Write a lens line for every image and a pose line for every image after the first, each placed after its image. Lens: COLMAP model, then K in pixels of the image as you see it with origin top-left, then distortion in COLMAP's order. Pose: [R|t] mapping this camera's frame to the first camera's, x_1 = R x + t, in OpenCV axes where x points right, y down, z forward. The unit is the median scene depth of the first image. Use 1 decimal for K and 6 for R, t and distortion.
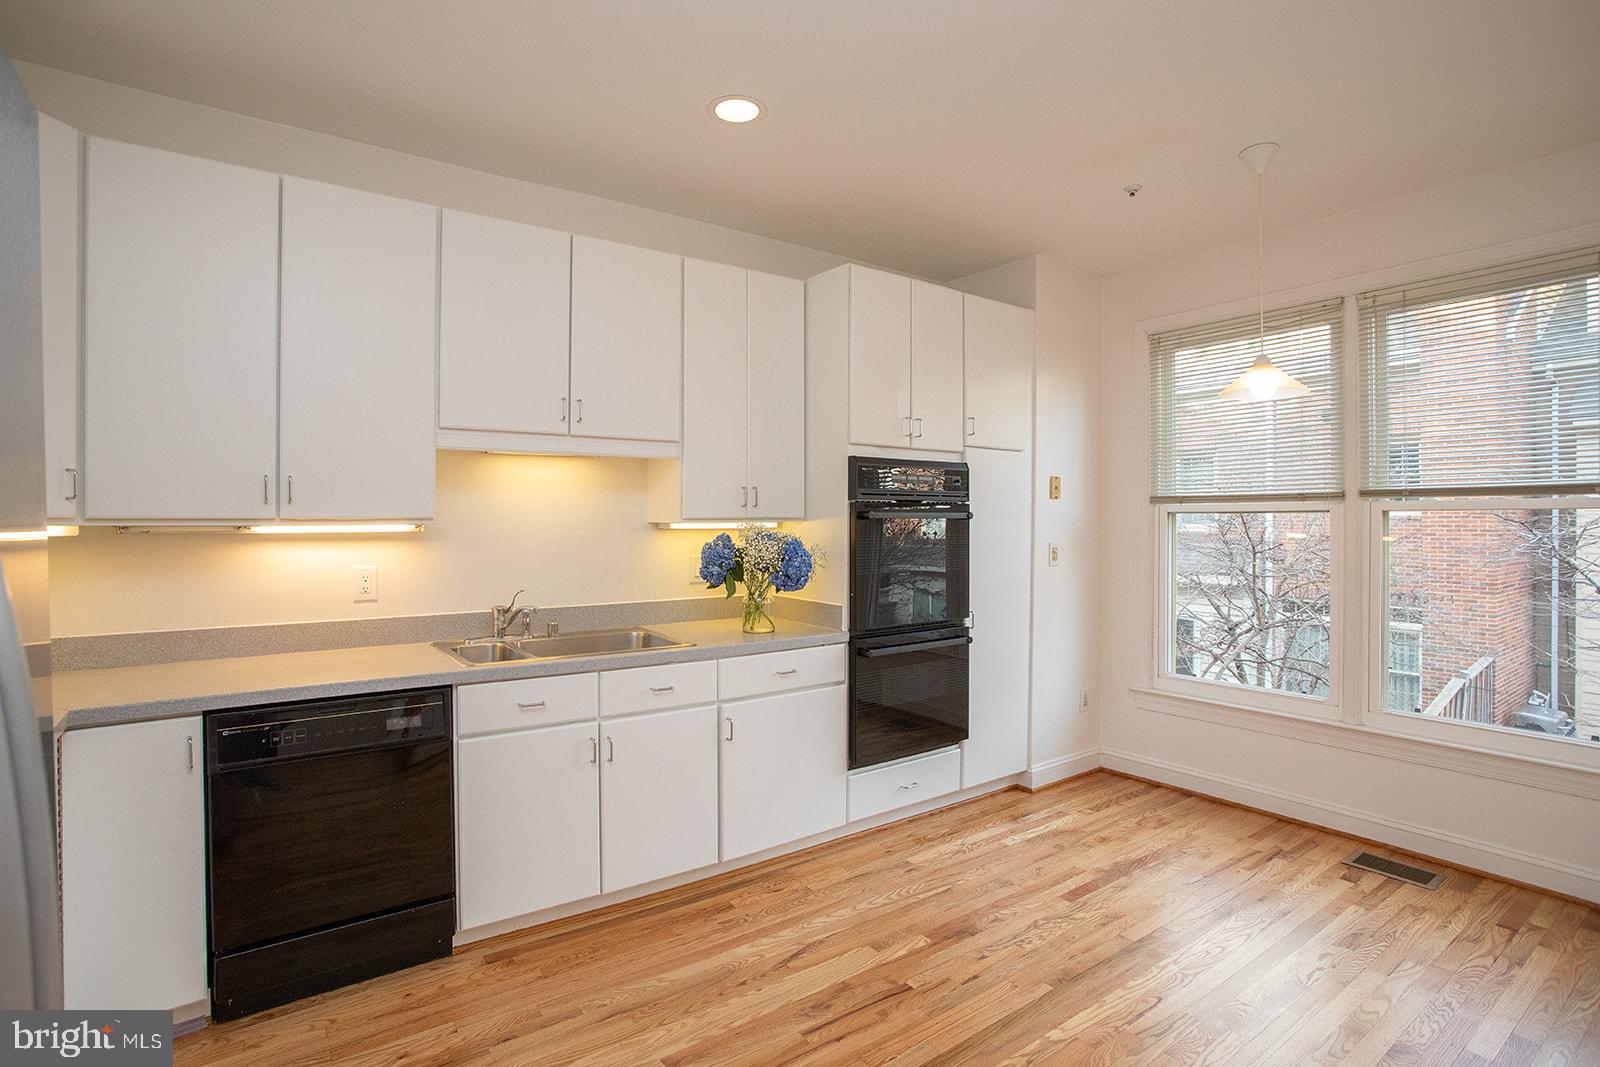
lens RADIAL K [[778.8, 0, 797.6], [0, 778.8, 535.0], [0, 0, 1]] dist [-0.070709, 0.000241]
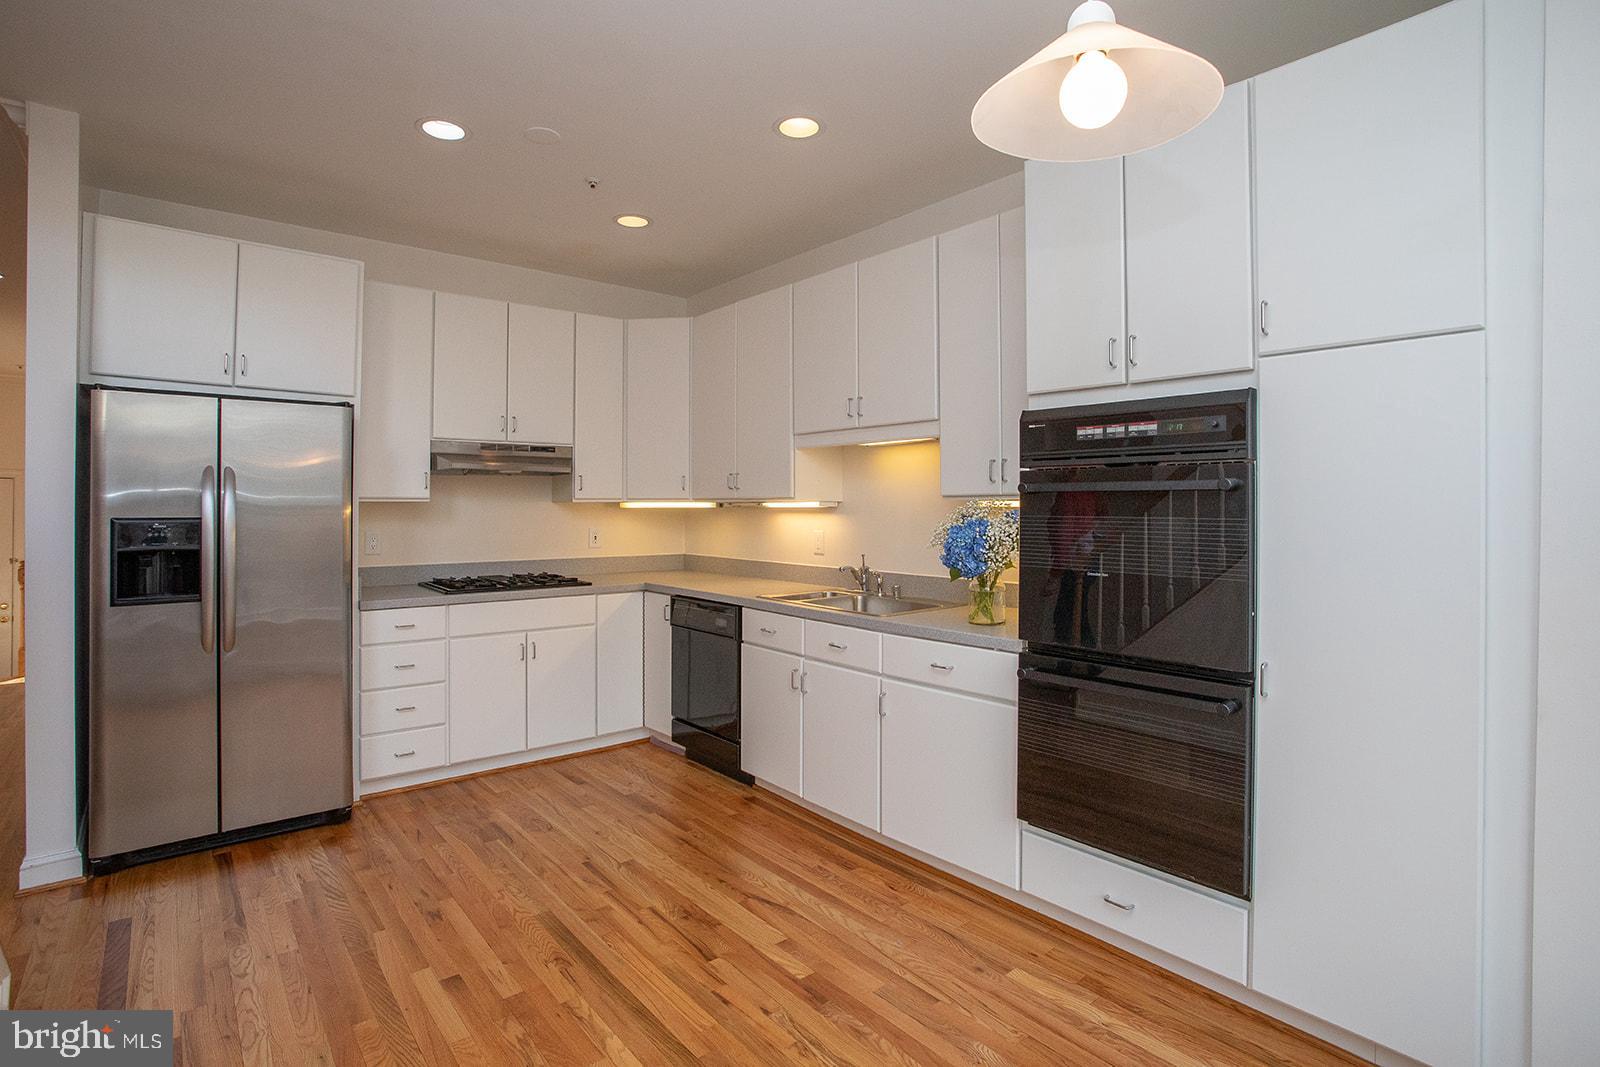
lens RADIAL K [[800.9, 0, 802.1], [0, 800.9, 482.9], [0, 0, 1]] dist [-0.059967, 0.001039]
pose [[0.057423, -0.026527, -0.997997, 1.027053], [-0.014618, 0.999517, -0.027409, -0.008080], [0.998243, 0.016163, 0.057007, 0.893021]]
